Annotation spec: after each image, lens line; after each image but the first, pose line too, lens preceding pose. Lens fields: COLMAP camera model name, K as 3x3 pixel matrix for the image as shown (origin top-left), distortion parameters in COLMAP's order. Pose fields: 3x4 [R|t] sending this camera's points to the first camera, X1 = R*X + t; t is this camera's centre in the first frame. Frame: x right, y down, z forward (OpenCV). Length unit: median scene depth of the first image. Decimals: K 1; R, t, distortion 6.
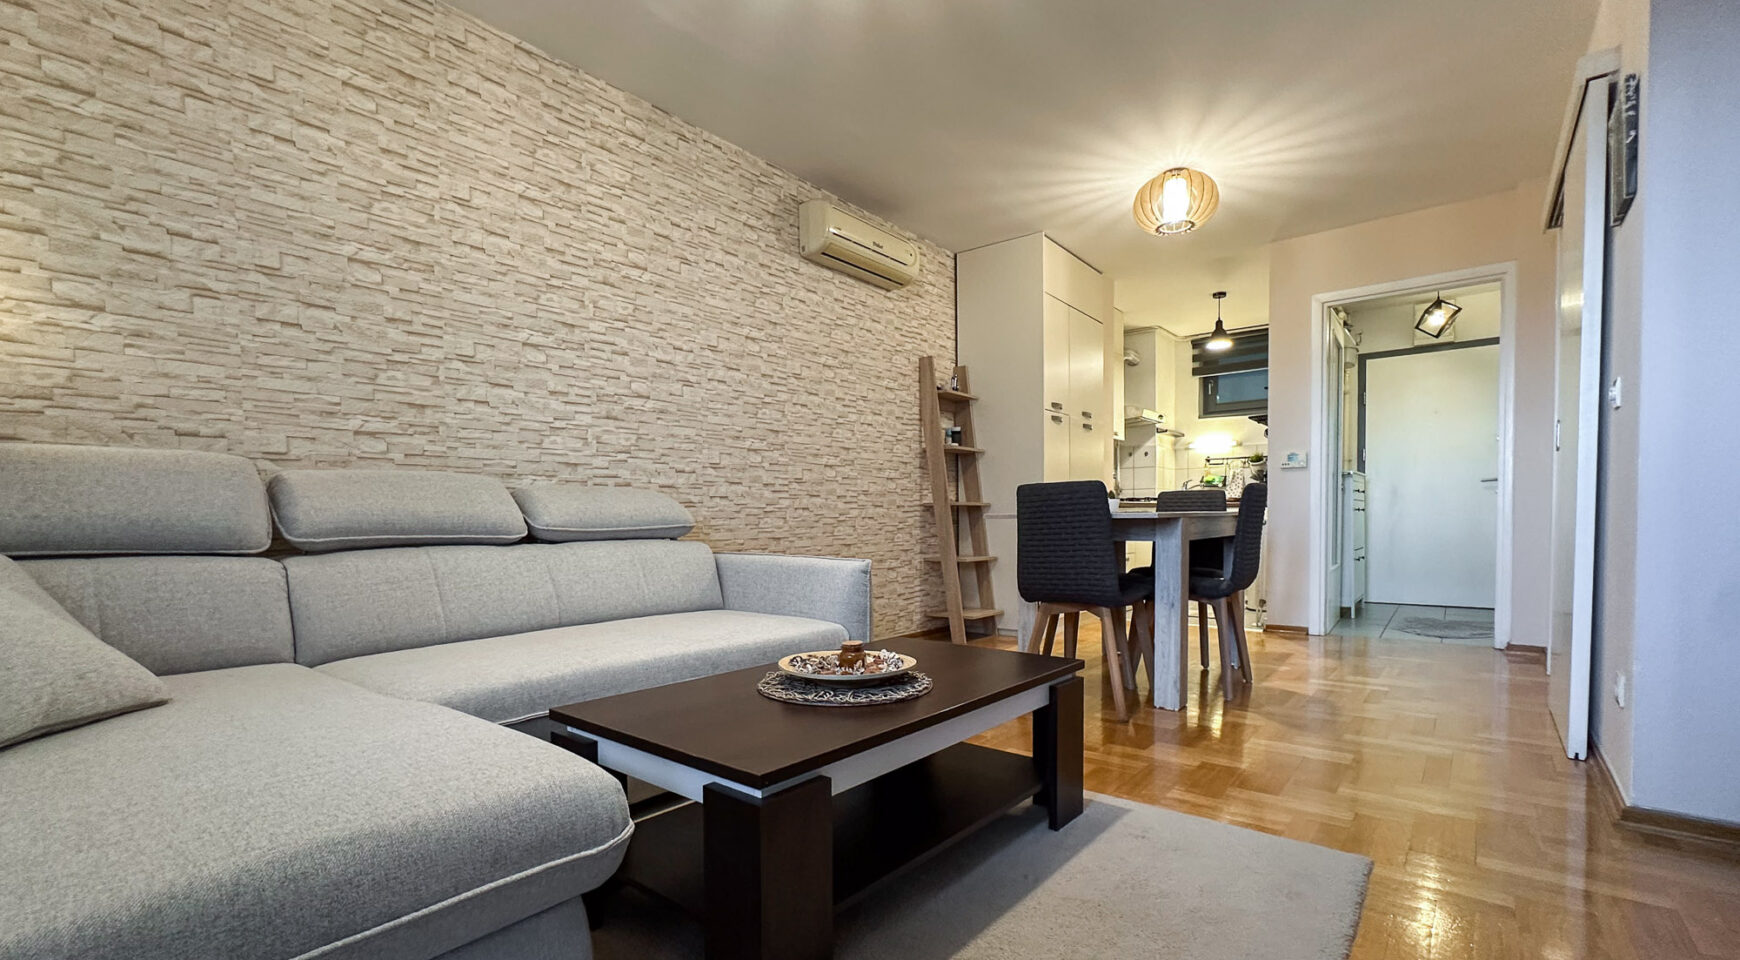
lens RADIAL K [[715.6, 0, 905.0], [0, 715.6, 532.7], [0, 0, 1]] dist [-0.012493, -0.000014]
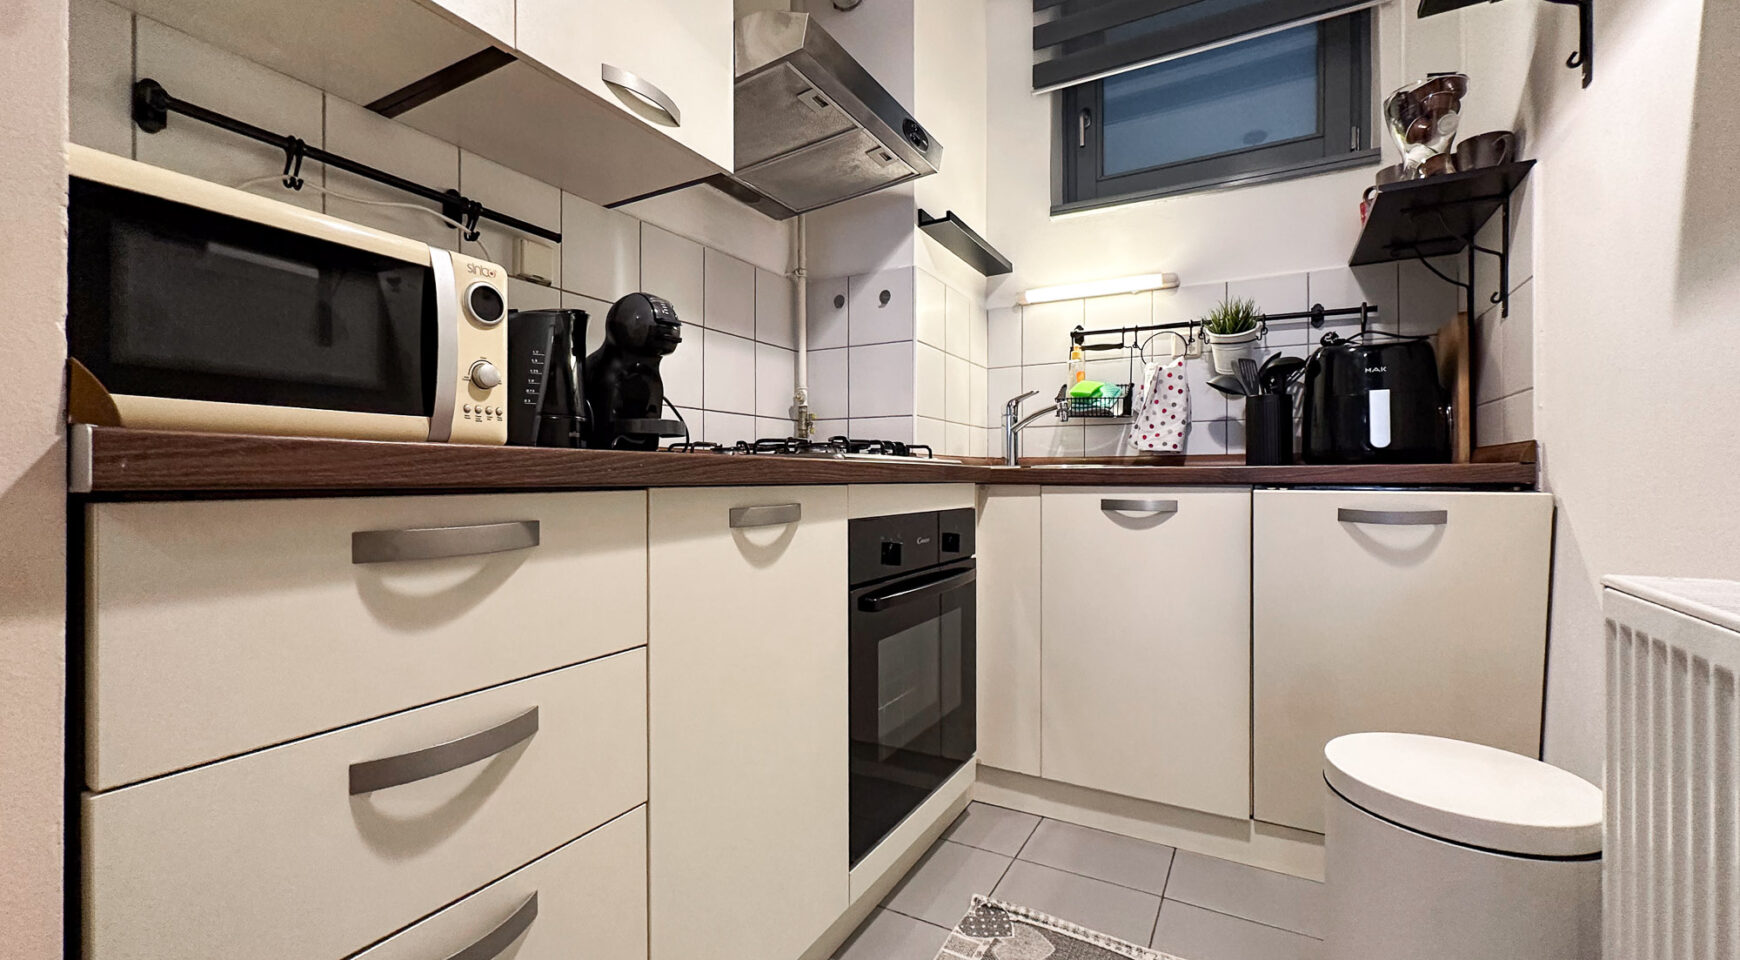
lens RADIAL K [[715.6, 0, 868.3], [0, 715.6, 481.1], [0, 0, 1]] dist [-0.012493, -0.000014]
pose [[0.988660, 0.004973, 0.150088, 0.279342], [-0.000626, 0.999579, -0.028995, -0.024408], [-0.150170, 0.028572, 0.988247, 0.691654]]
